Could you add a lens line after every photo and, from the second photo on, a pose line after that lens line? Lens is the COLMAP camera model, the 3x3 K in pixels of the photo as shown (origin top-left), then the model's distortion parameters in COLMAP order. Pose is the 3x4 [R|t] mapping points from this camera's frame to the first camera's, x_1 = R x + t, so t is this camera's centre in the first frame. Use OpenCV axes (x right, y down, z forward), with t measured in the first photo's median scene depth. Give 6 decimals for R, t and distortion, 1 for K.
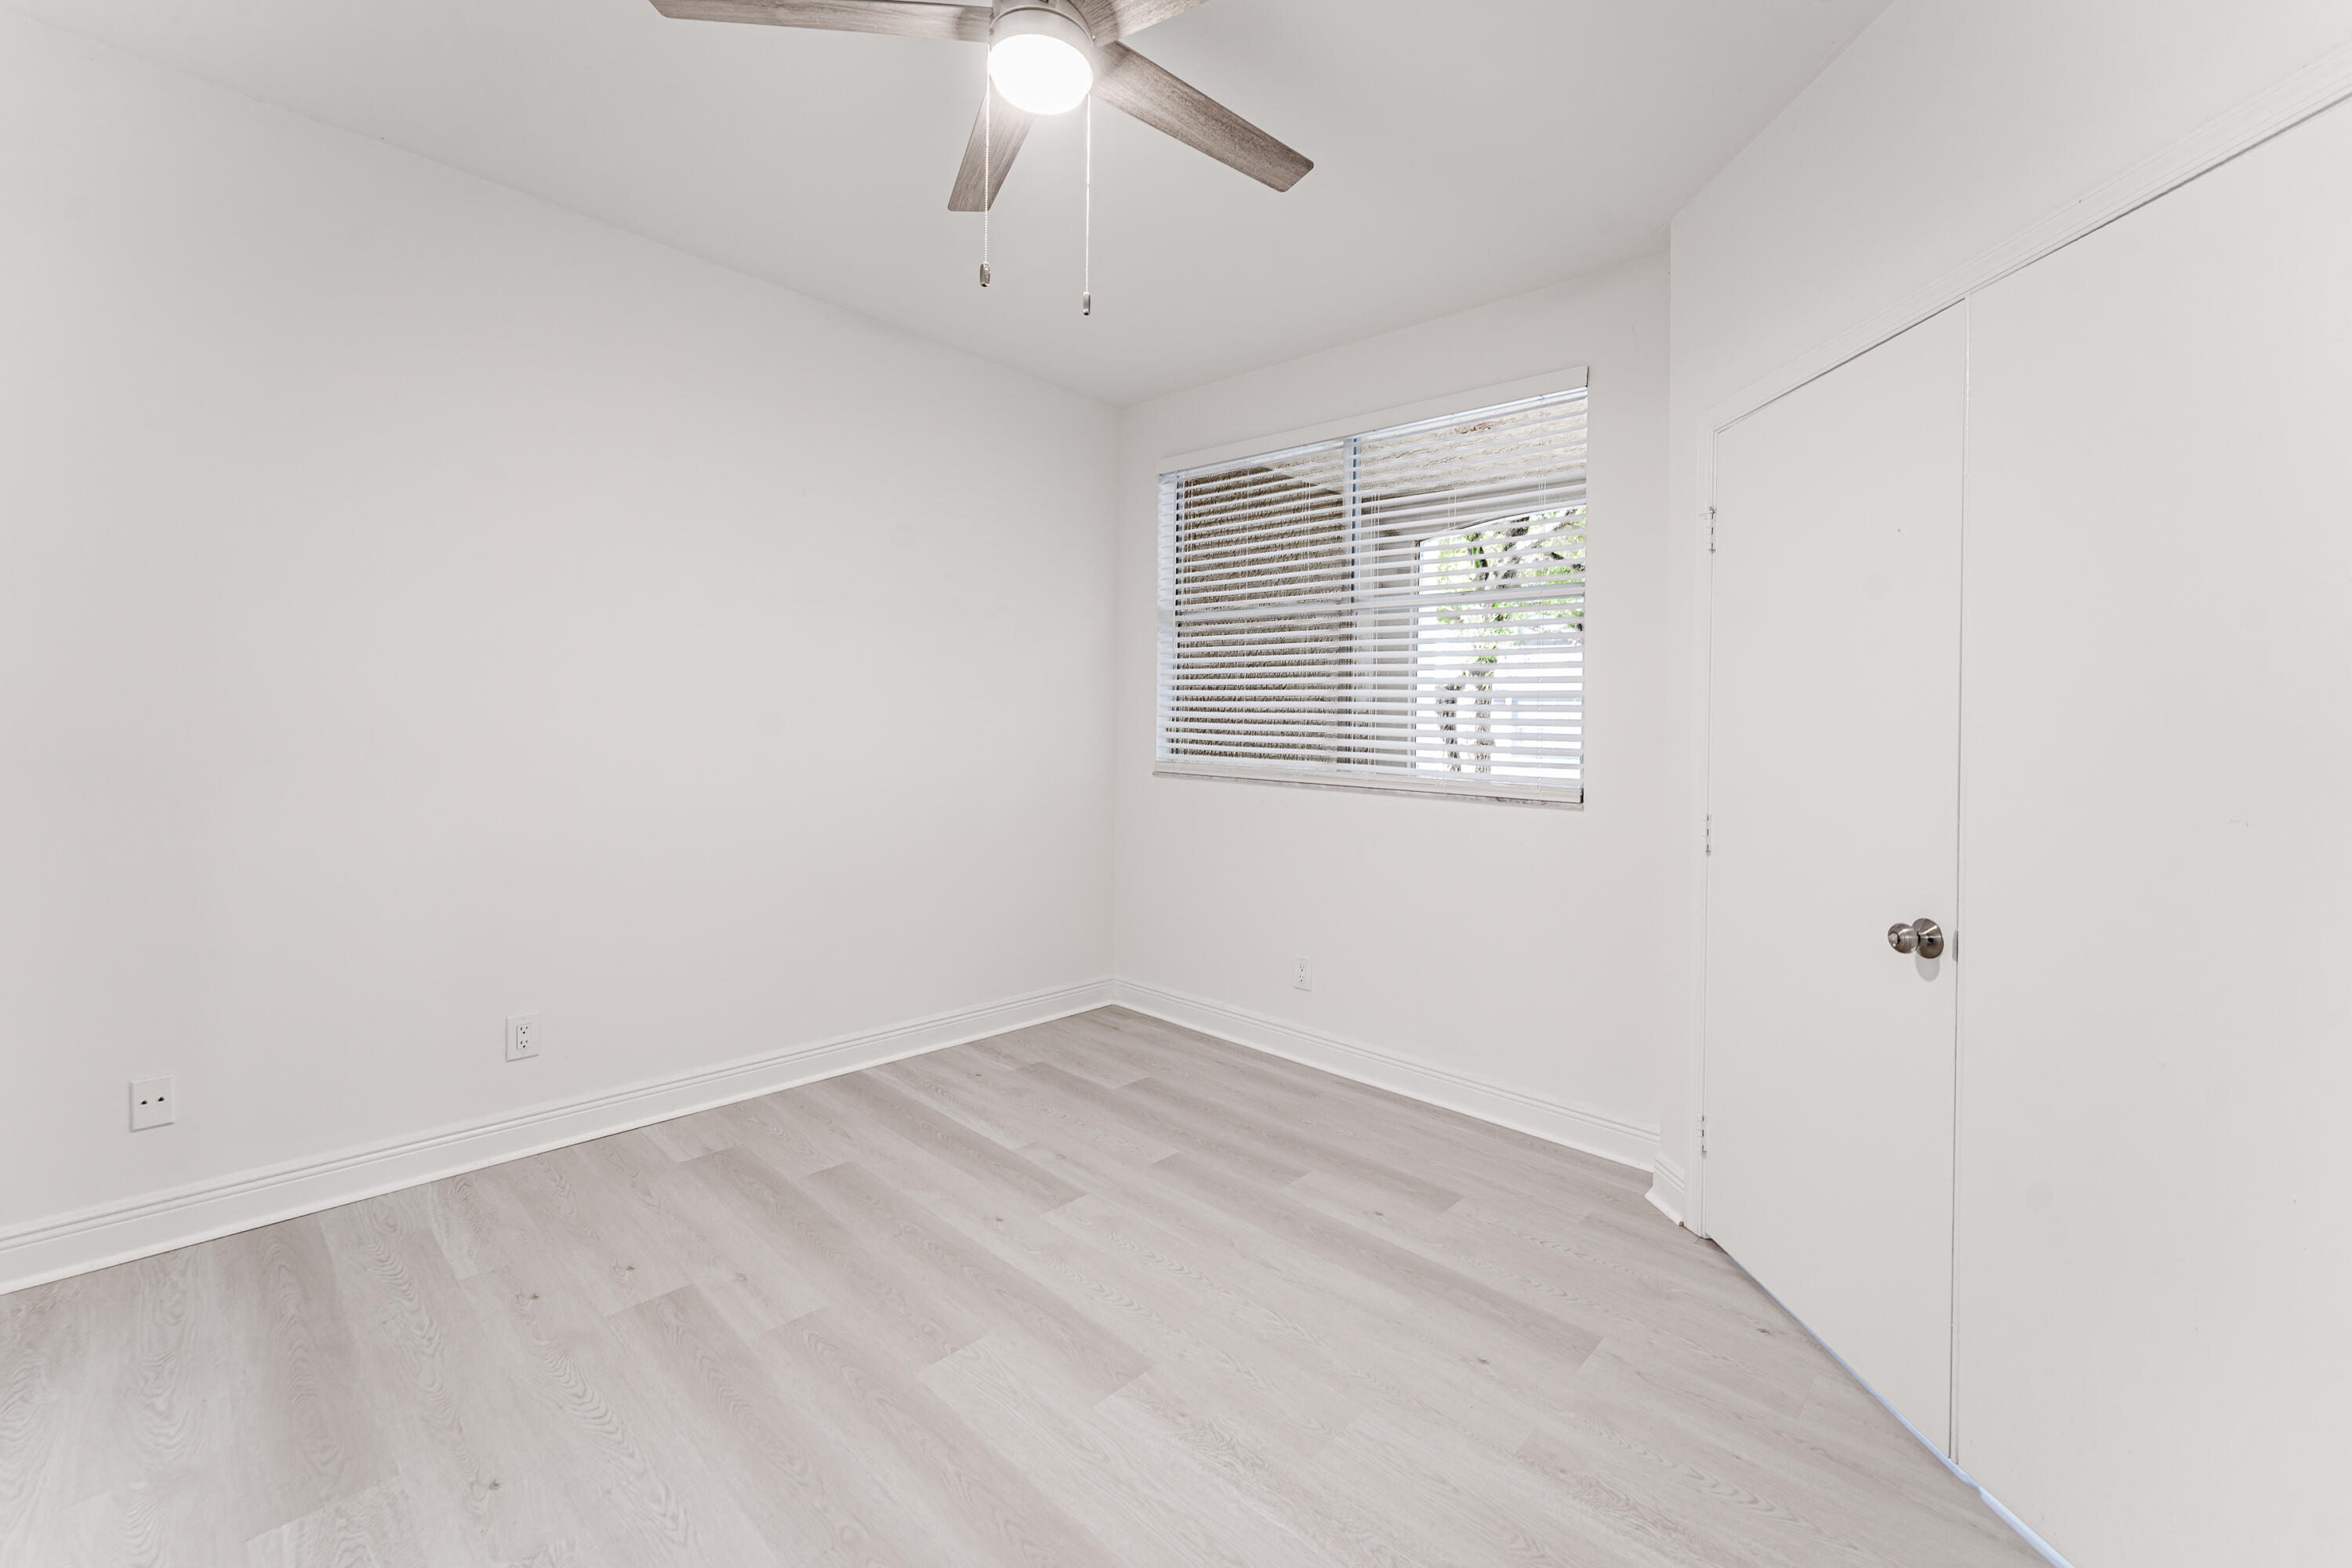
lens RADIAL K [[944.5, 0, 1180.7], [0, 944.5, 794.1], [0, 0, 1]] dist [-0.002624, 0.000095]
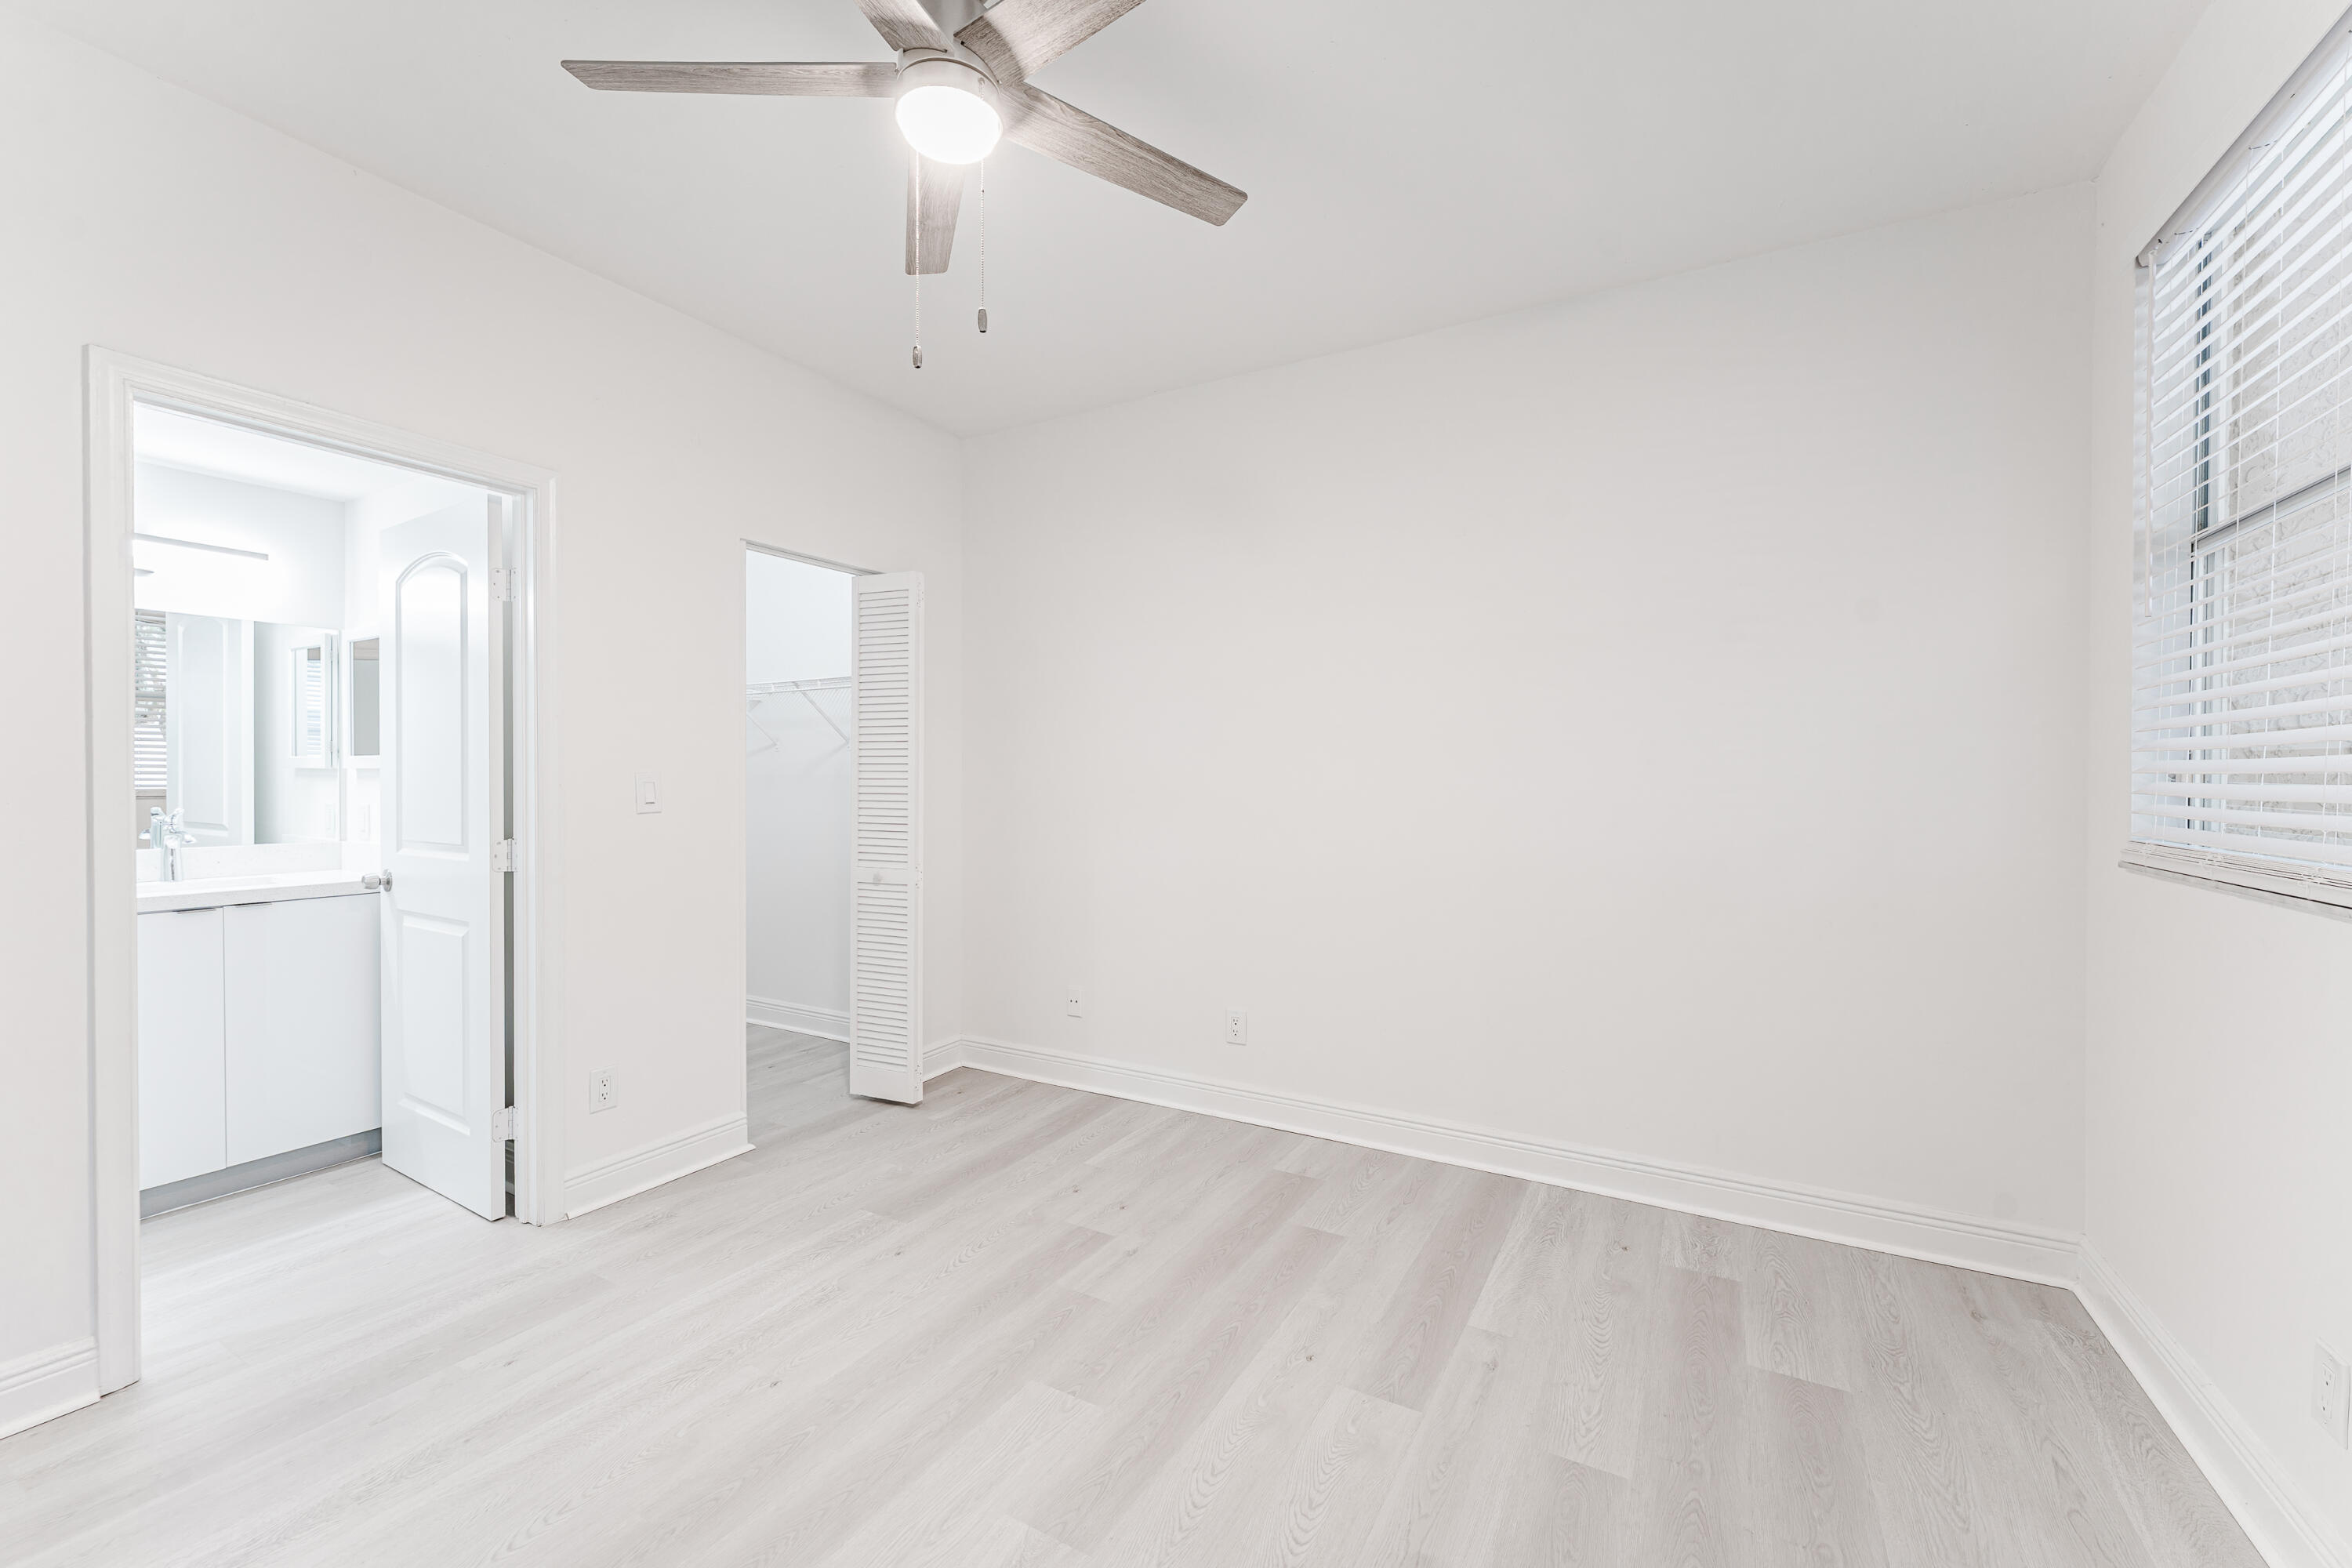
lens RADIAL K [[944.5, 0, 1182.5], [0, 944.5, 779.4], [0, 0, 1]] dist [-0.002624, 0.000095]
pose [[0.240126, -0.029352, -0.970298, 0.550220], [-0.067051, 0.996654, -0.046743, -0.015275], [0.968423, 0.076283, 0.237354, 0.583920]]
